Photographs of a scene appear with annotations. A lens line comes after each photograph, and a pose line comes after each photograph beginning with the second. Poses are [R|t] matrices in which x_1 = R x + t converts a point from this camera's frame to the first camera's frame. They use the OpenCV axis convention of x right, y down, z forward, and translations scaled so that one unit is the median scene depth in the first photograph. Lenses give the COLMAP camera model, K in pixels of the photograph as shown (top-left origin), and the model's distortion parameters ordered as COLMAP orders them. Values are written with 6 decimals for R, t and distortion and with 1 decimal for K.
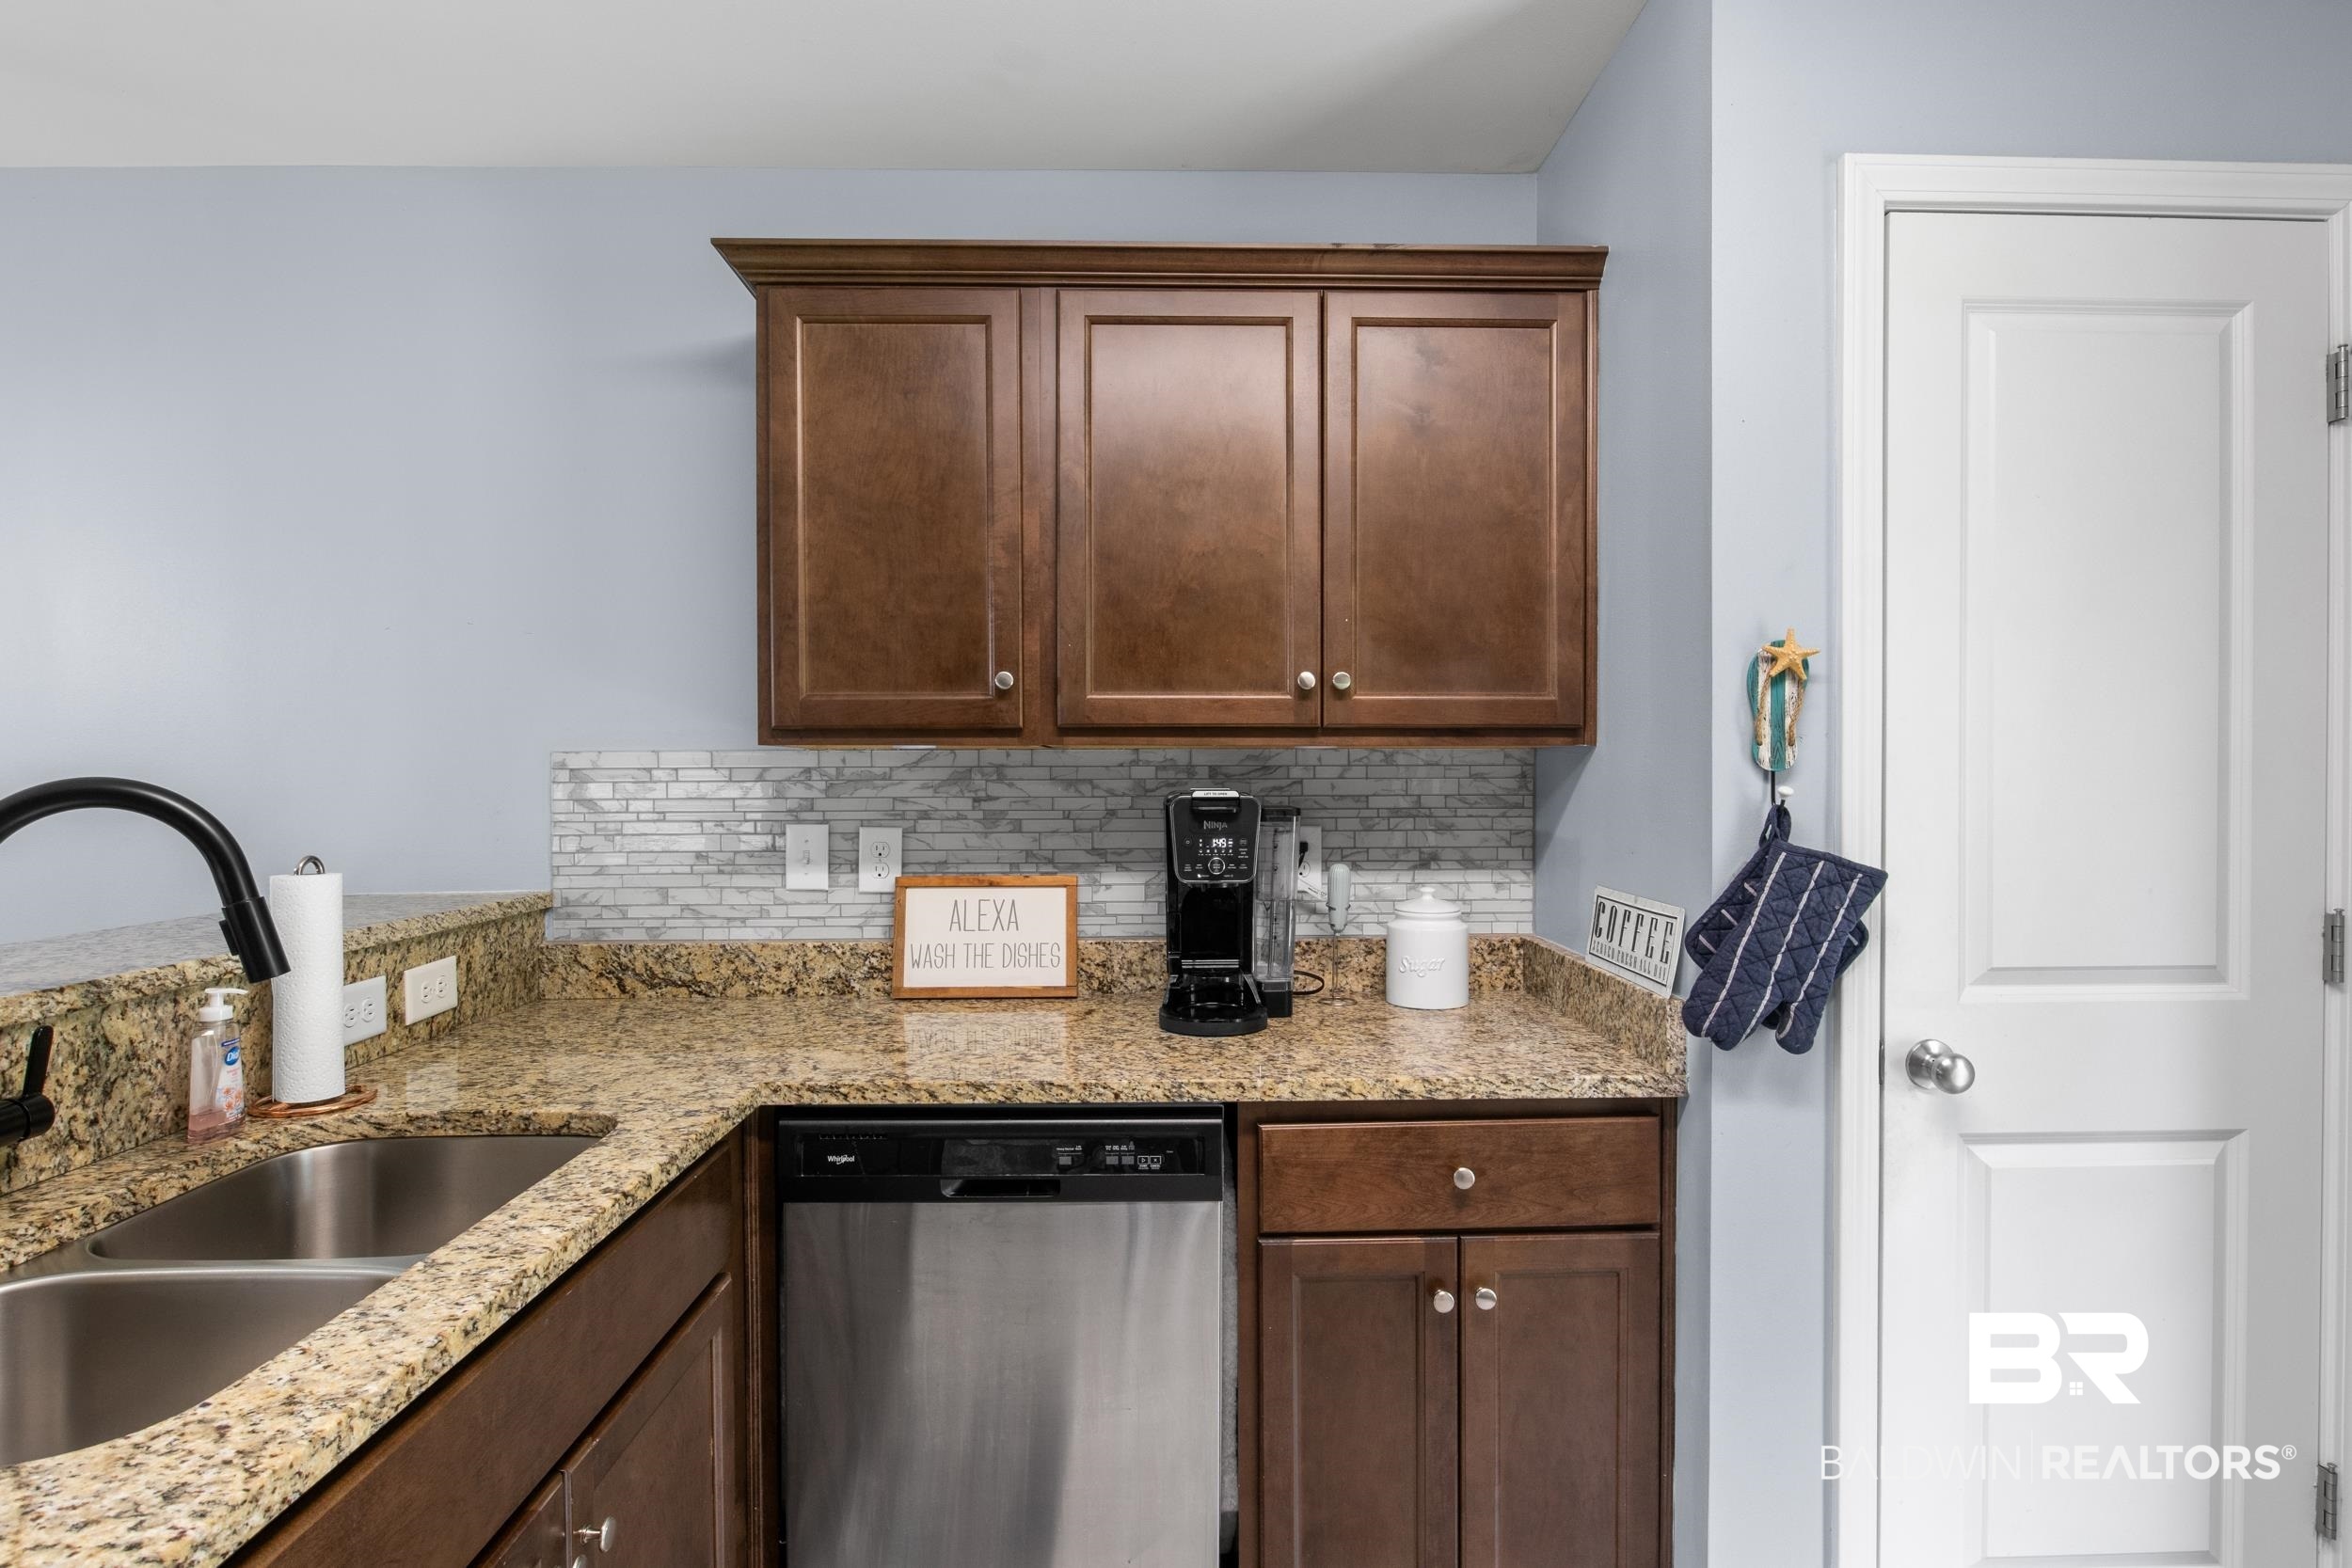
lens RADIAL K [[1177.4, 0, 1173.6], [0, 1177.4, 784.9], [0, 0, 1]] dist [-0.006157, -0.000016]
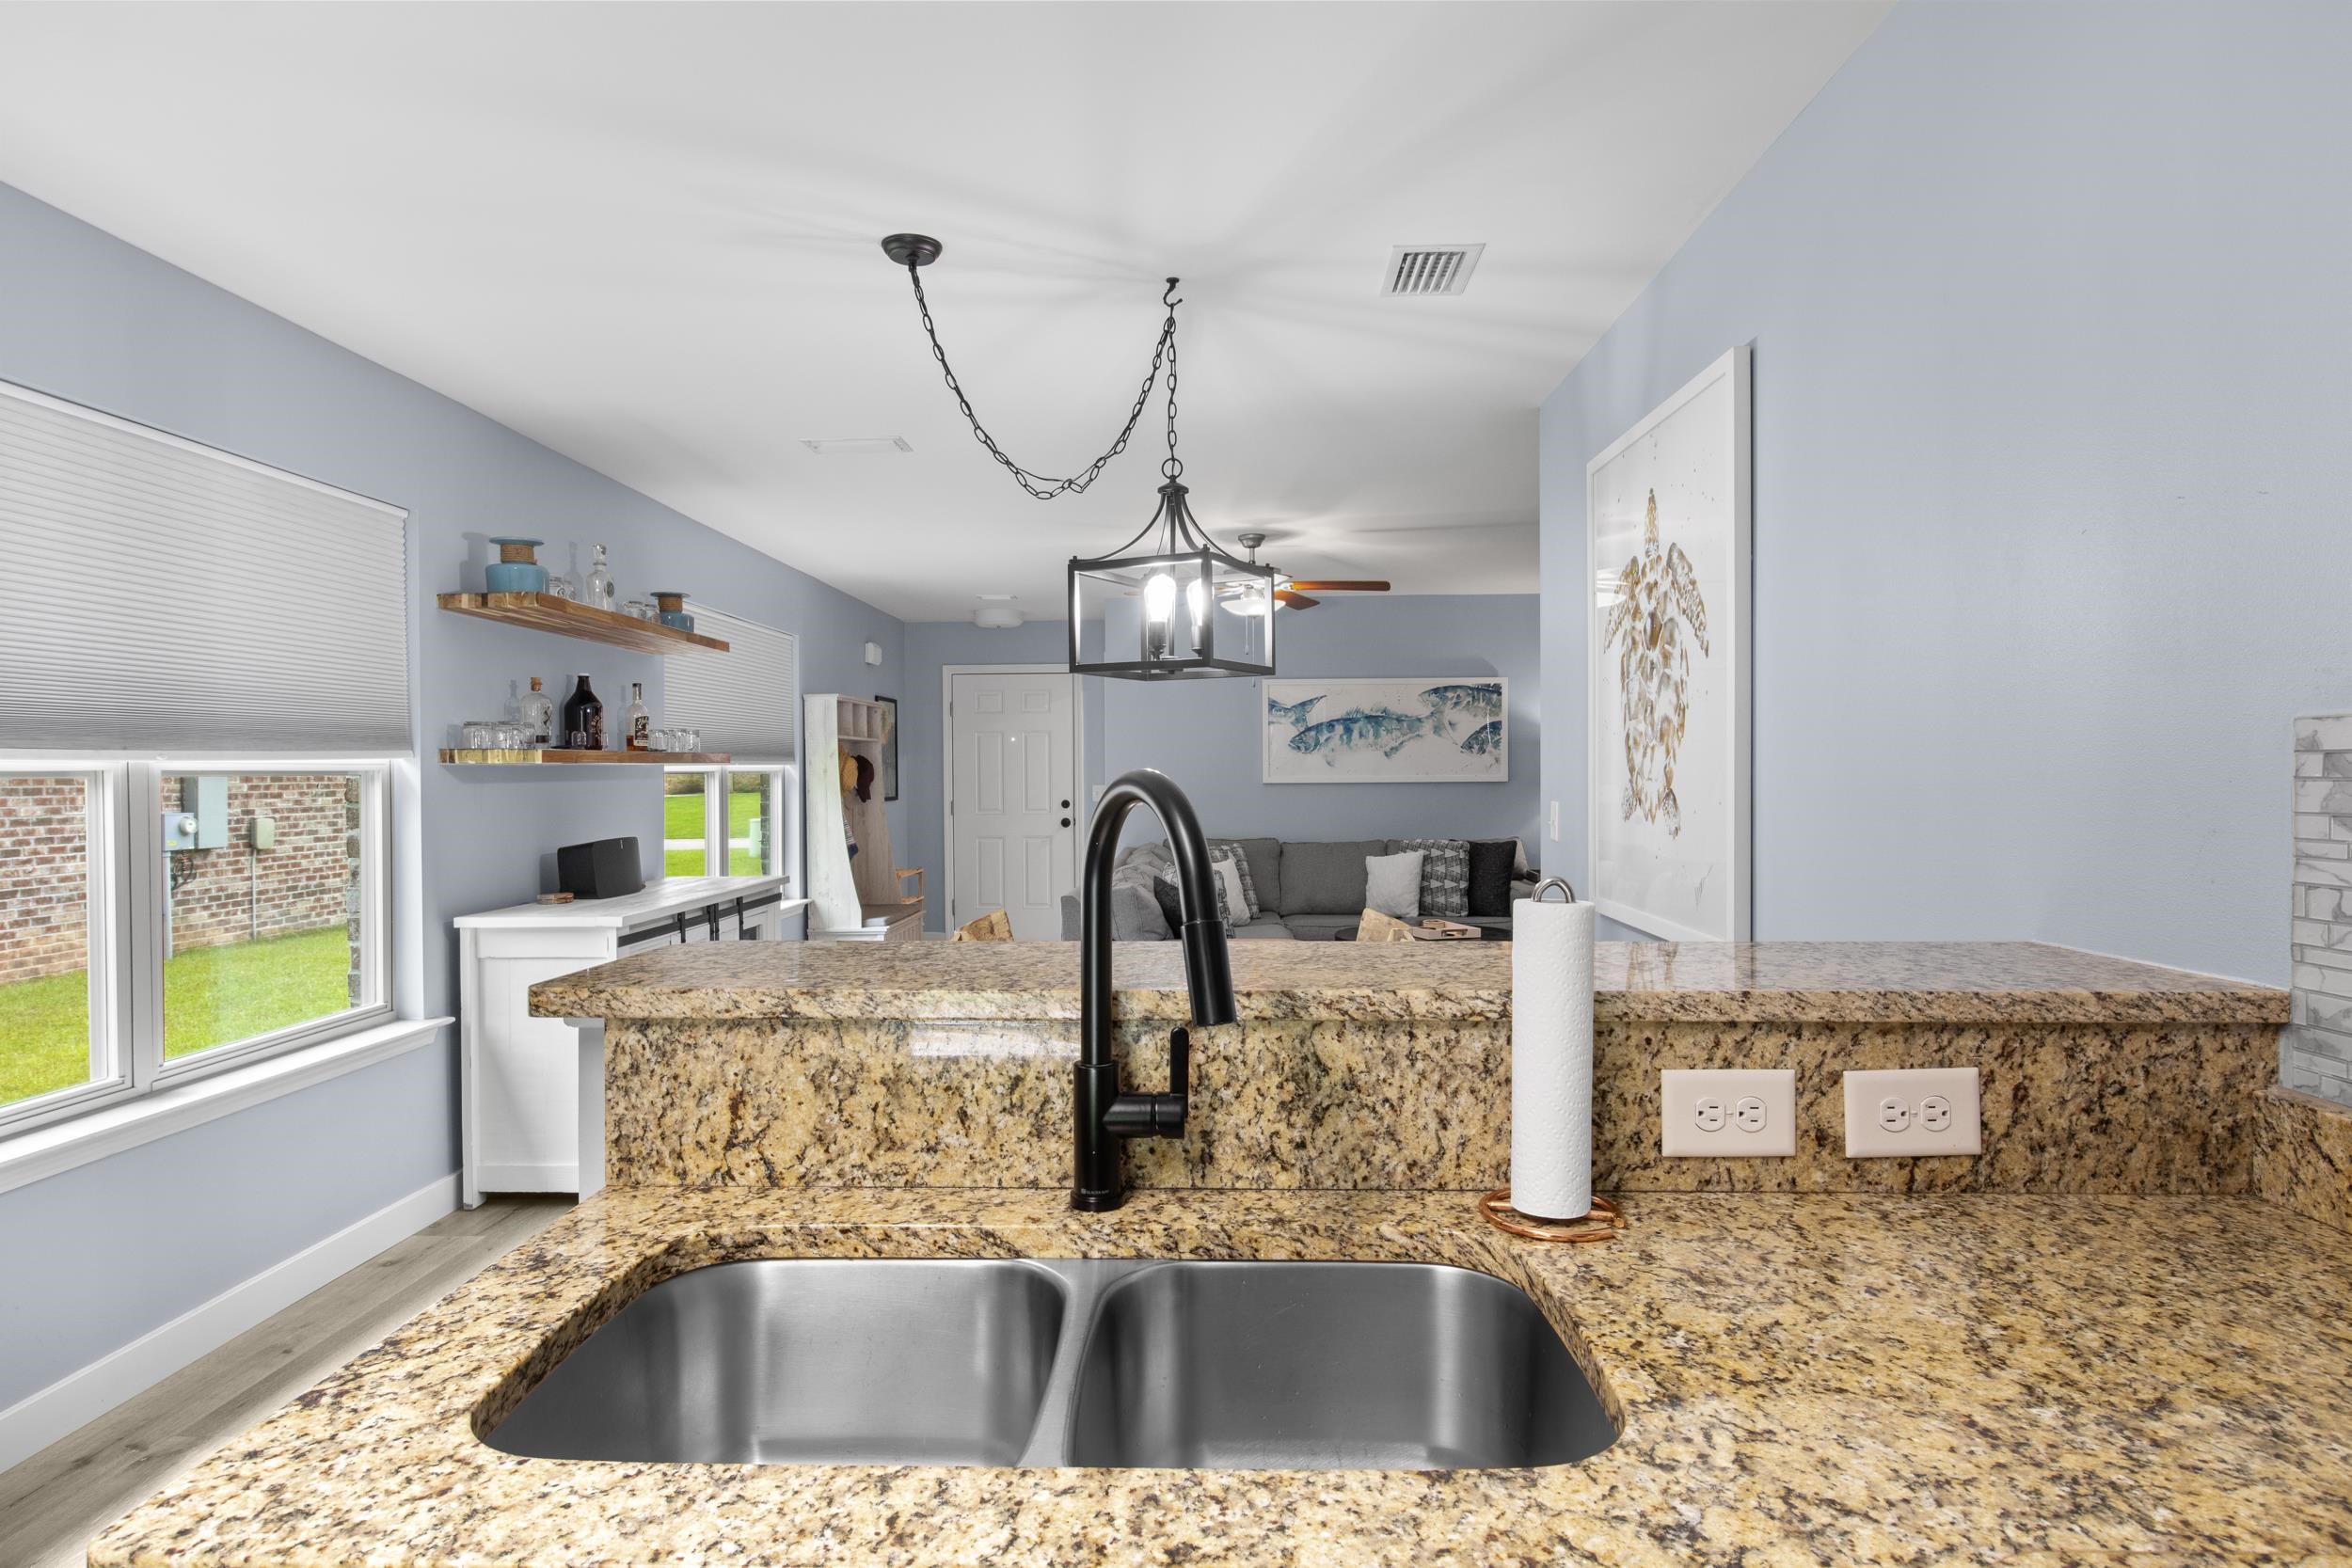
lens RADIAL K [[1299.5, 0, 1180.6], [0, 1299.5, 782.7], [0, 0, 1]] dist [-0.002701, 0.001585]
pose [[-0.044123, 0.014740, -0.998917, 0.061881], [-0.005595, 0.999872, 0.015001, -0.006962], [0.999010, 0.006251, -0.044035, 0.632938]]
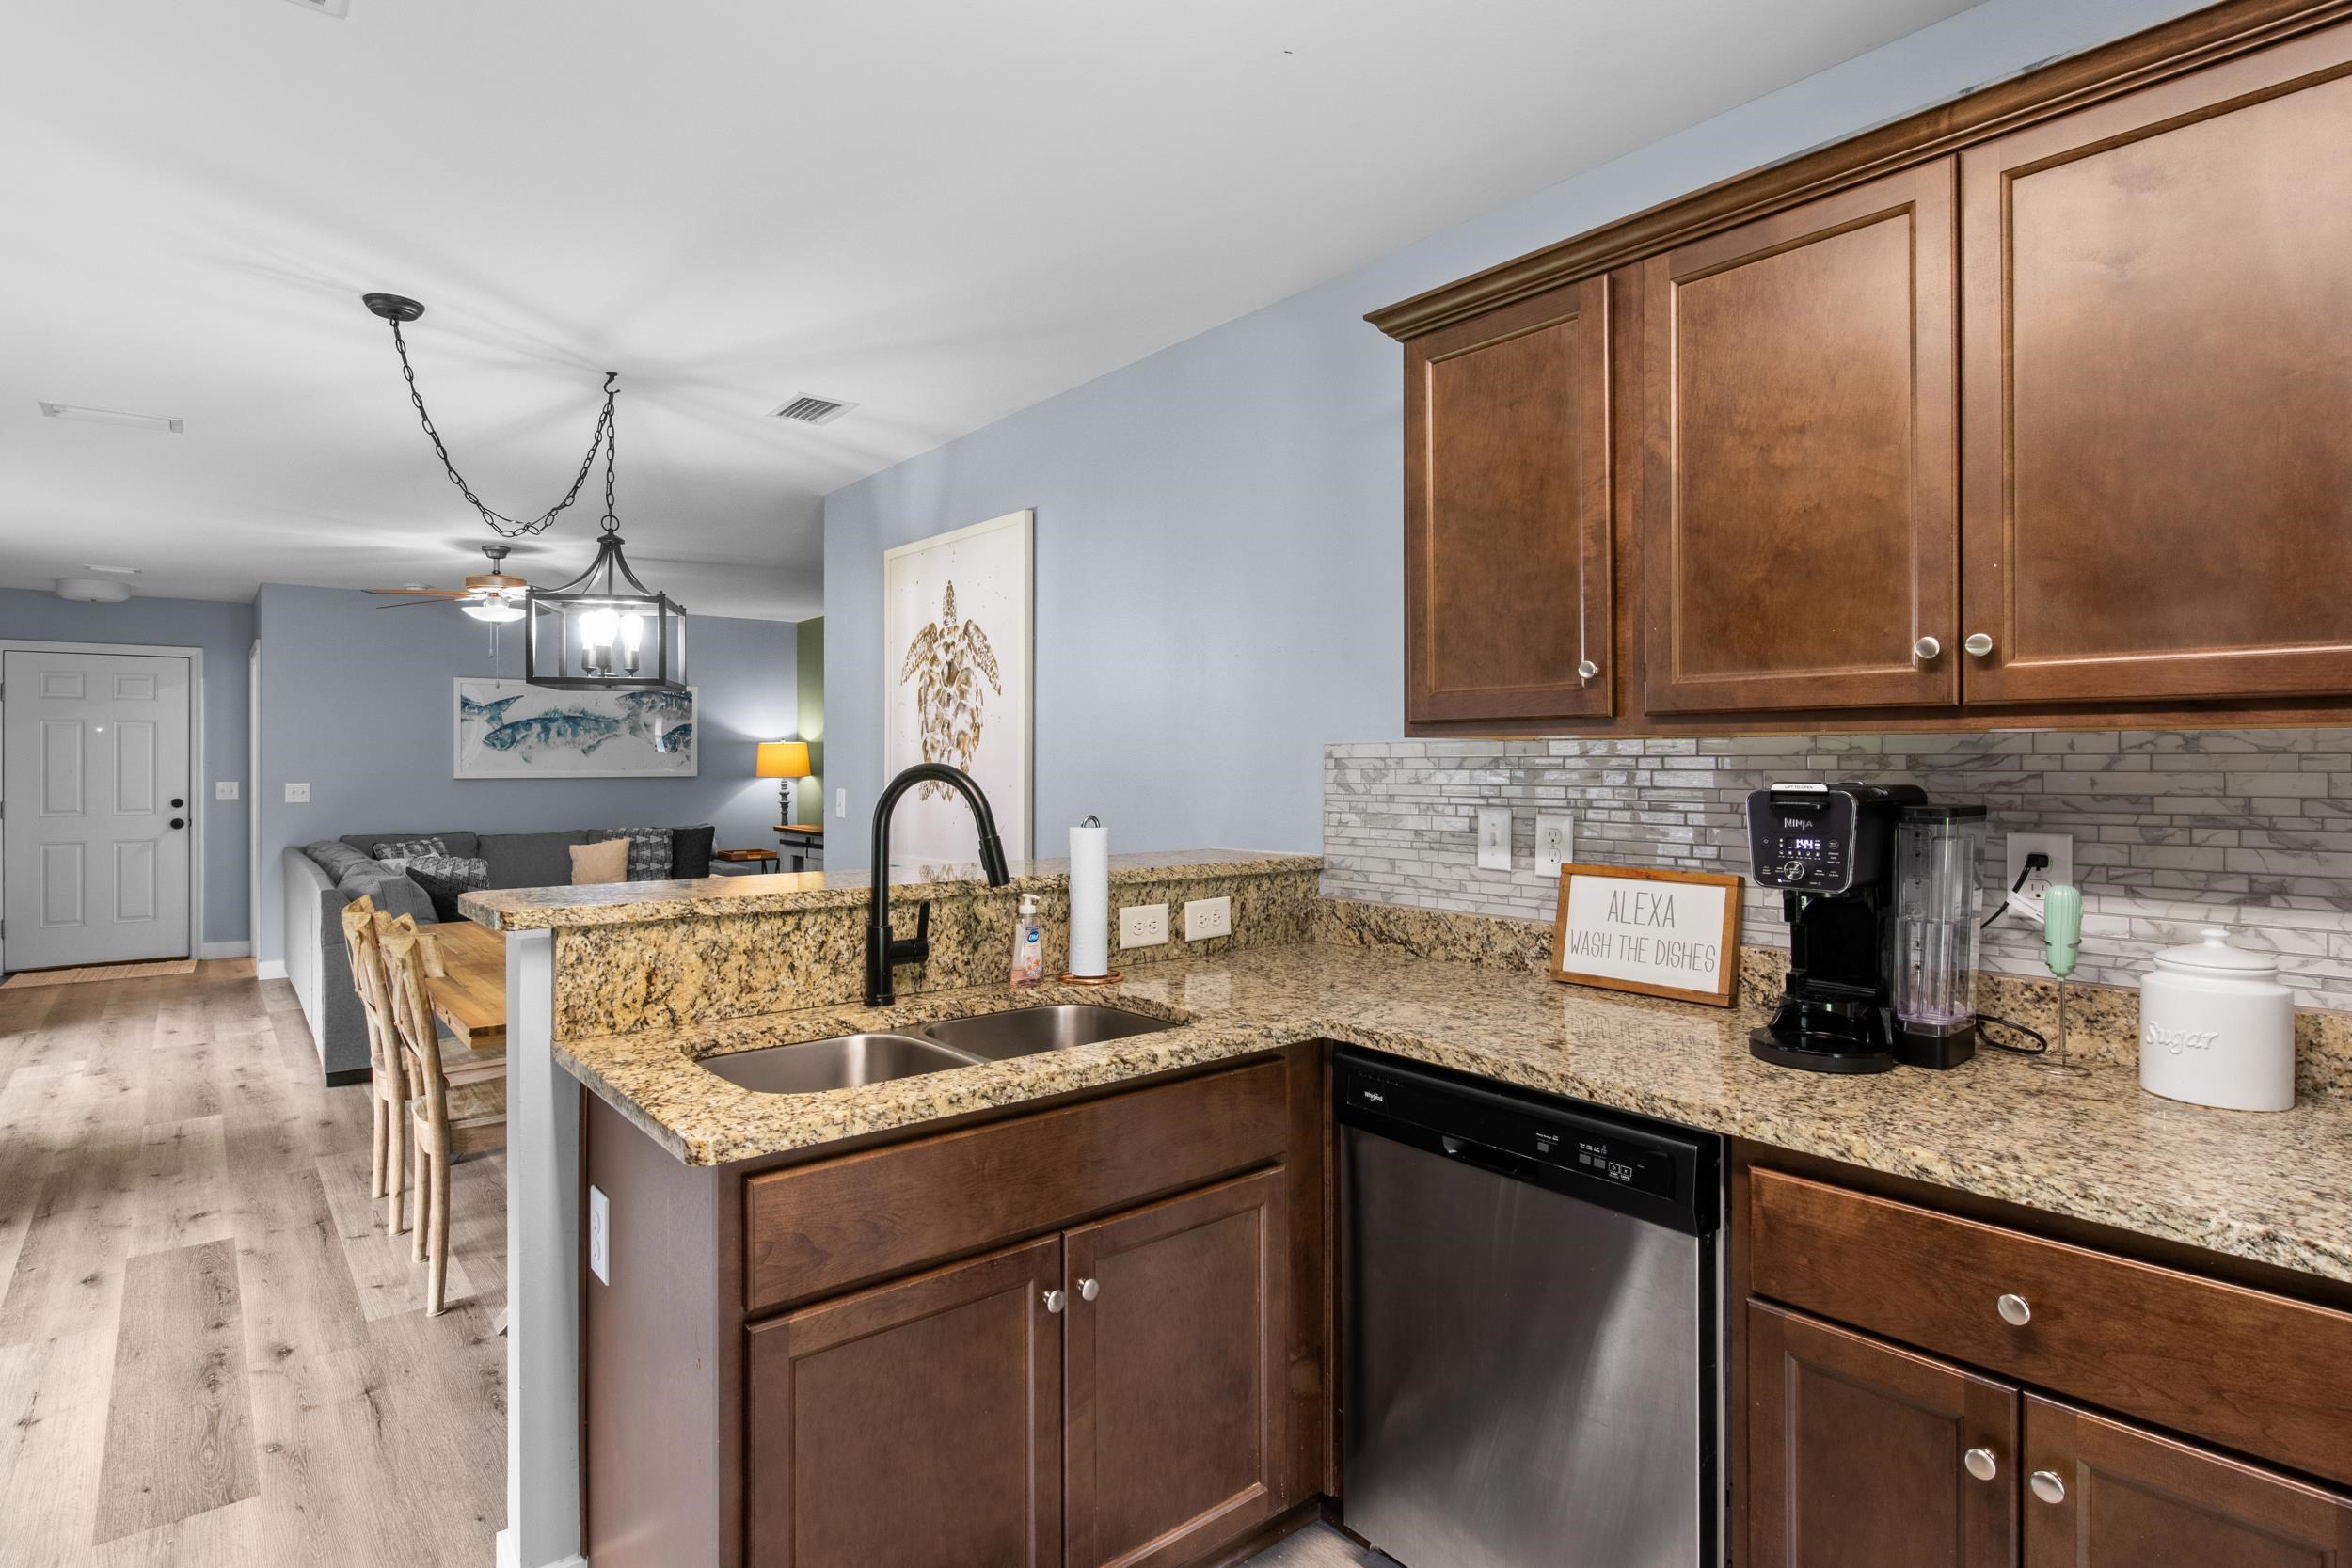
lens RADIAL K [[1185.7, 0, 1166.4], [0, 1185.7, 761.9], [0, 0, 1]] dist [-0.004774, -0.000224]
pose [[0.620246, 0.002132, -0.784405, 0.419270], [-0.010398, 0.999931, -0.005504, -0.001296], [0.784339, 0.011570, 0.620225, 0.095694]]
